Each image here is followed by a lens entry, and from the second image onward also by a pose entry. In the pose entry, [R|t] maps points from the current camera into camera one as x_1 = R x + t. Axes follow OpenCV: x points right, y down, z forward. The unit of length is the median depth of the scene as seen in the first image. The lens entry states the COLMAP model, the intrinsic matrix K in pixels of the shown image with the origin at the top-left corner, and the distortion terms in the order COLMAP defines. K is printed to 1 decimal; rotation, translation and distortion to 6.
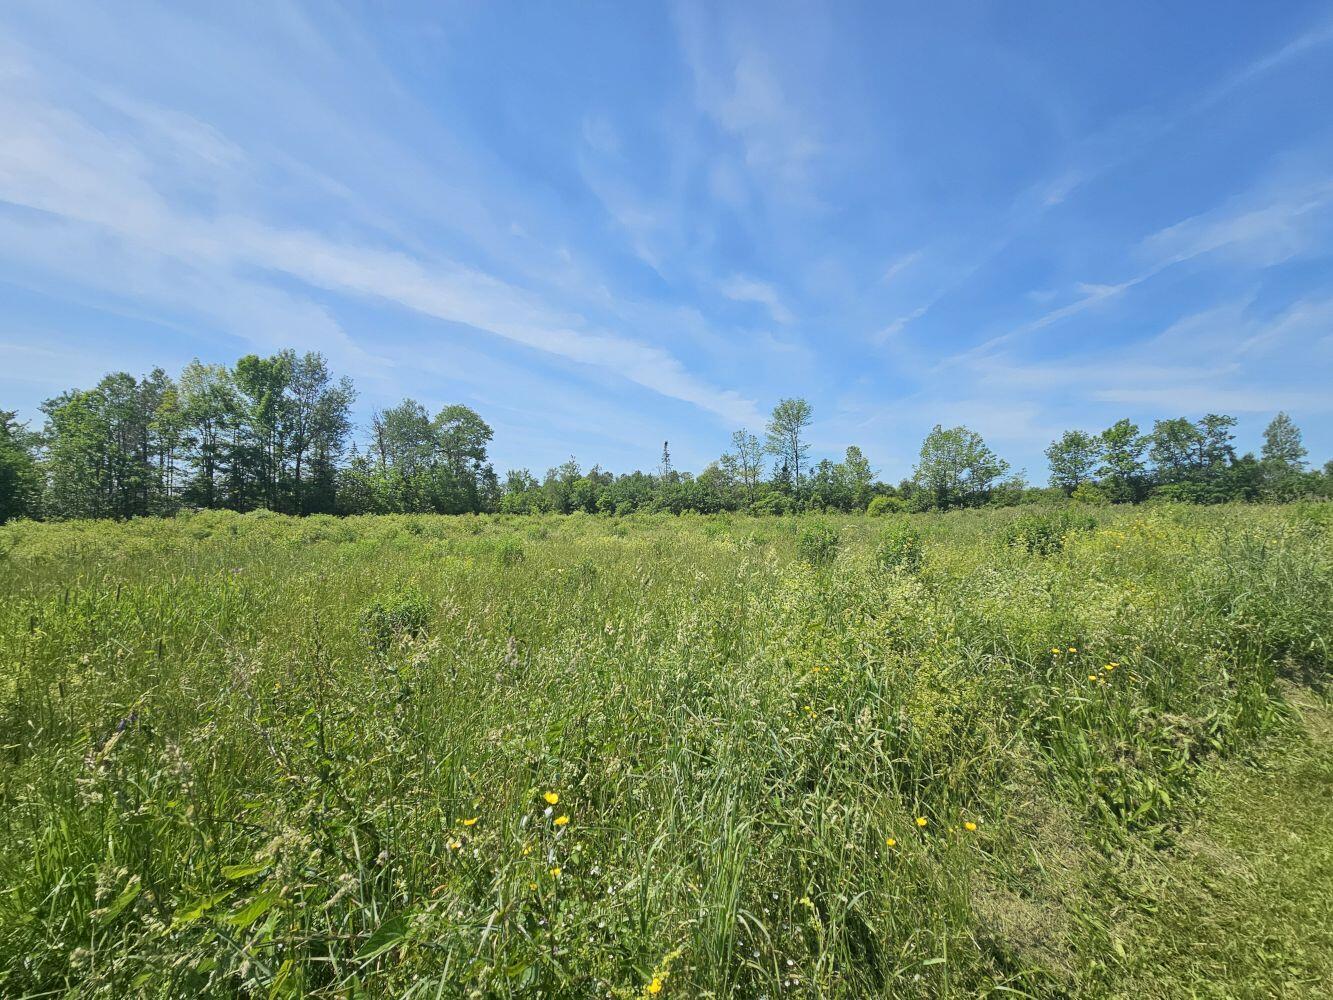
lens RADIAL K [[551.5, 0, 663.6], [0, 551.5, 507.9], [0, 0, 1]] dist [-0.000184, 0.000282]
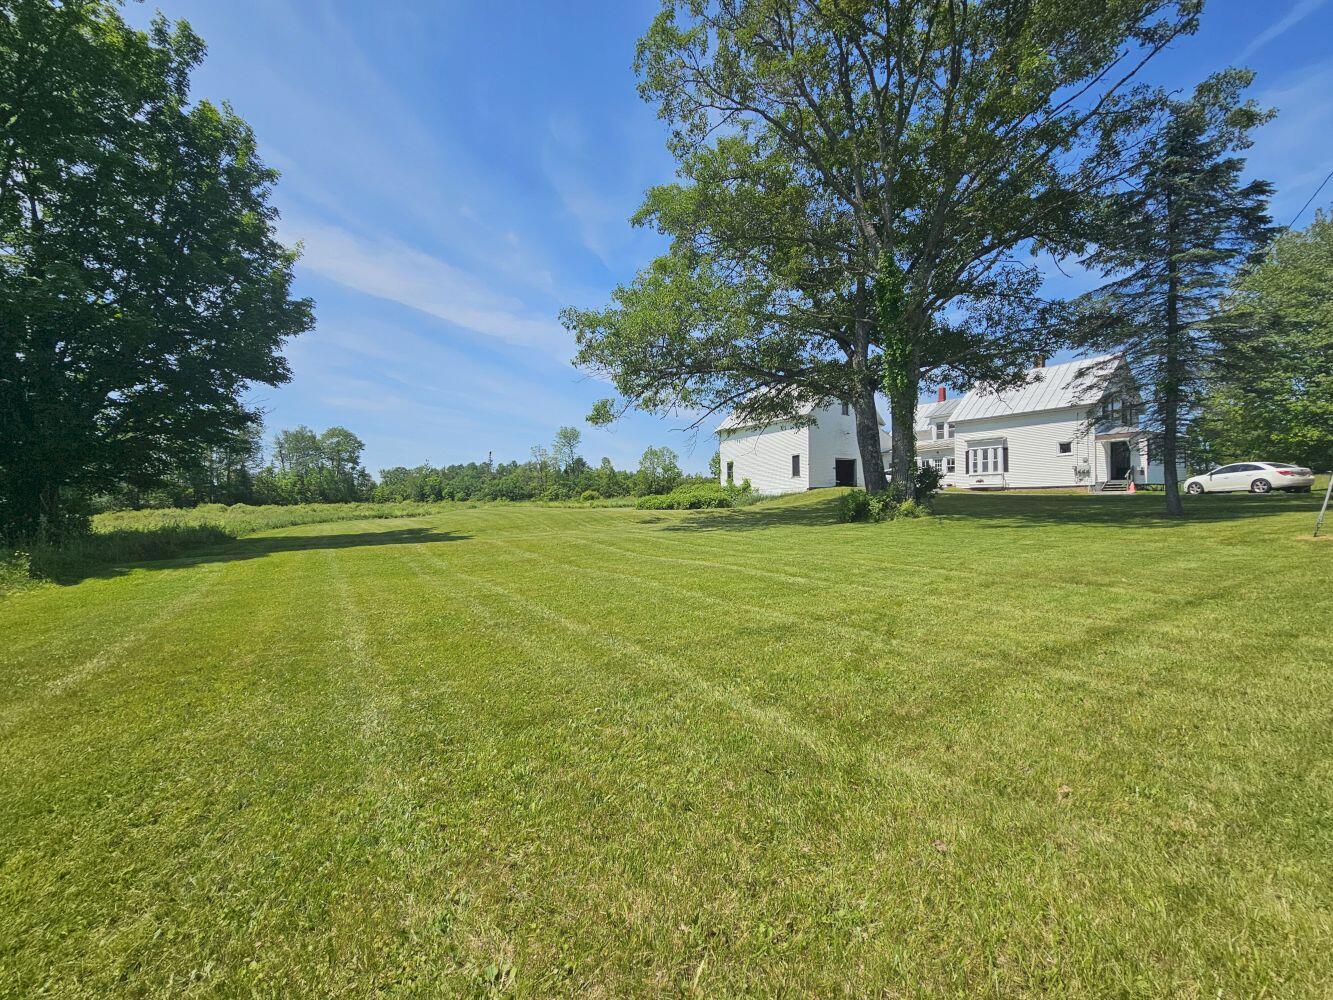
lens RADIAL K [[551.5, 0, 663.6], [0, 551.5, 507.9], [0, 0, 1]] dist [-0.000184, 0.000282]
pose [[0.987672, -0.014357, 0.155877, 0.244161], [0.008936, 0.999333, 0.035417, -0.017507], [-0.156282, -0.033587, 0.987141, -0.571305]]
